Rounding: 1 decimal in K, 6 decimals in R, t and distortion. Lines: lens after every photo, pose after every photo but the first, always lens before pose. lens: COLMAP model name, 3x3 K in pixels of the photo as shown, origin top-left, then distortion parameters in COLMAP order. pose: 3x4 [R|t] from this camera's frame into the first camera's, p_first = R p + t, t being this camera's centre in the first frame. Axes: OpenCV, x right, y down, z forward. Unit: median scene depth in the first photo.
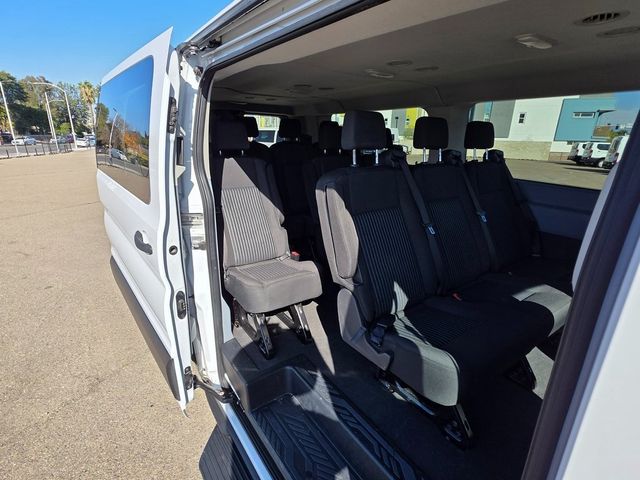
lens RADIAL K [[328.3, 0, 322.3], [0, 328.3, 242.6], [0, 0, 1]] dist [0.003560, 0.001319]
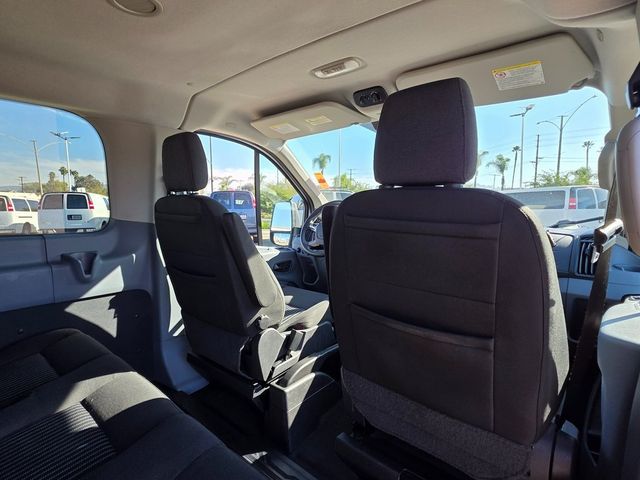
lens RADIAL K [[328.3, 0, 322.3], [0, 328.3, 242.6], [0, 0, 1]] dist [0.003560, 0.001319]
pose [[-0.245028, -0.138218, 0.959613, 0.013946], [0.290204, 0.933948, 0.208622, -0.097553], [-0.925064, 0.329602, -0.188732, 0.533513]]
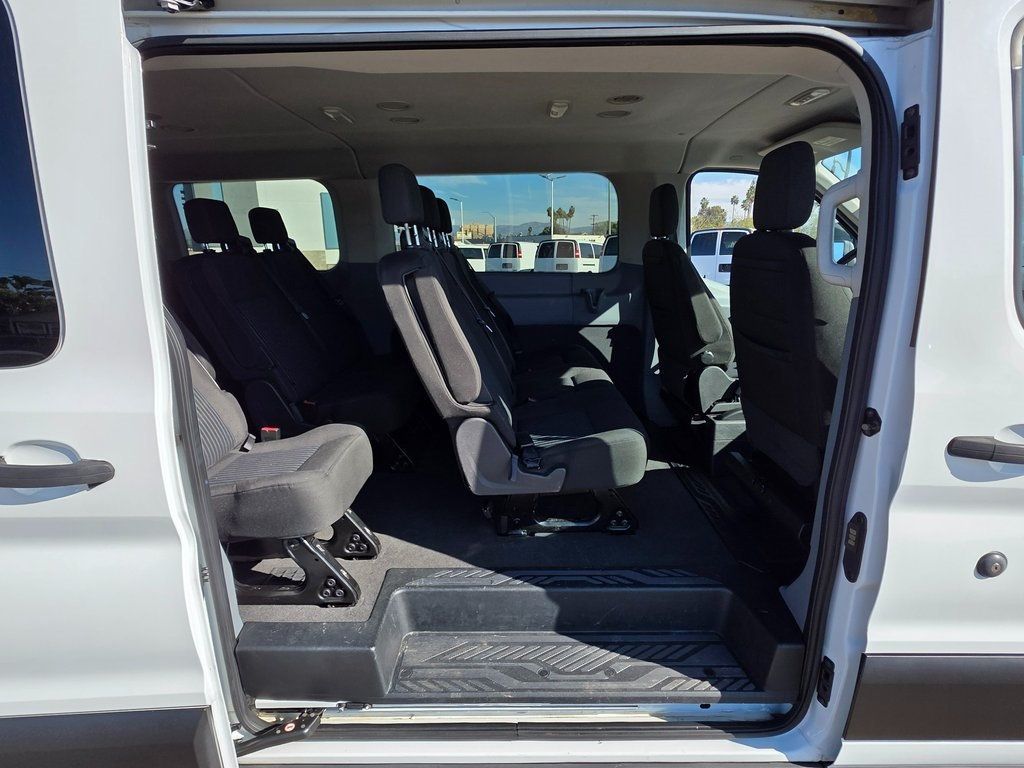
lens RADIAL K [[525.3, 0, 515.7], [0, 525.3, 388.2], [0, 0, 1]] dist [0.003560, 0.001319]
pose [[0.584014, -0.240048, 0.775438, -0.531397], [0.278670, 0.956509, 0.086223, 0.006795], [-0.762411, 0.165736, 0.625509, 0.161473]]
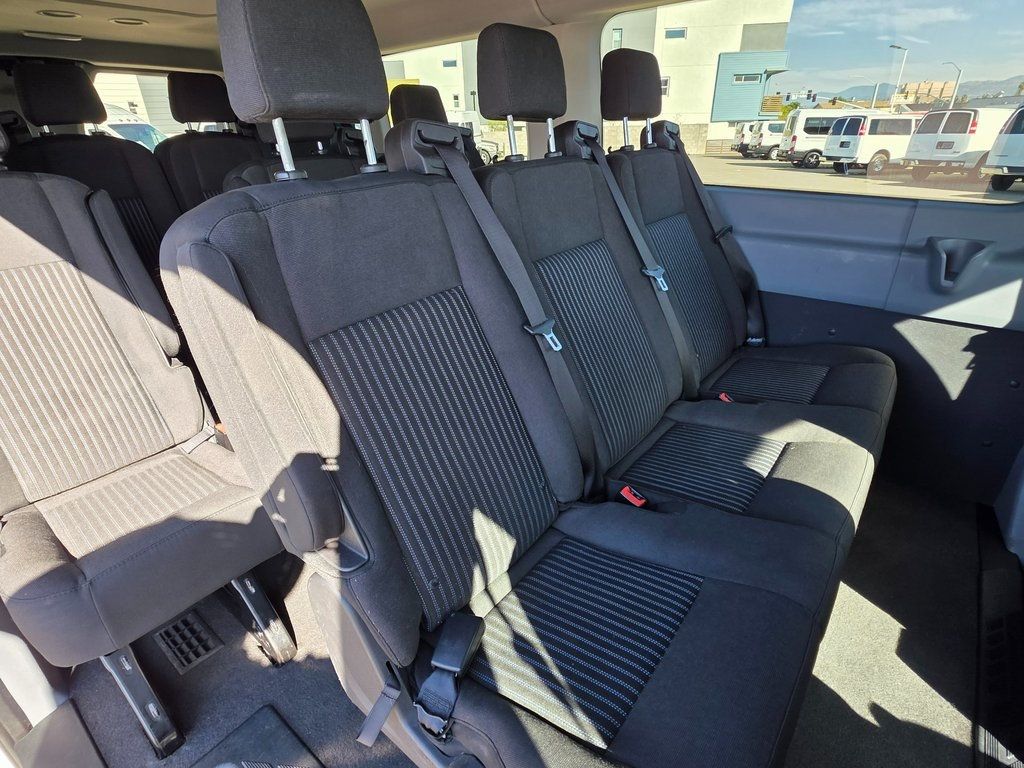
lens RADIAL K [[525.3, 0, 515.7], [0, 525.3, 388.2], [0, 0, 1]] dist [0.003560, 0.001319]
pose [[0.961222, -0.160920, 0.223959, 0.123142], [0.127132, 0.979228, 0.157957, -0.071679], [-0.244725, -0.123359, 0.961713, 0.353120]]
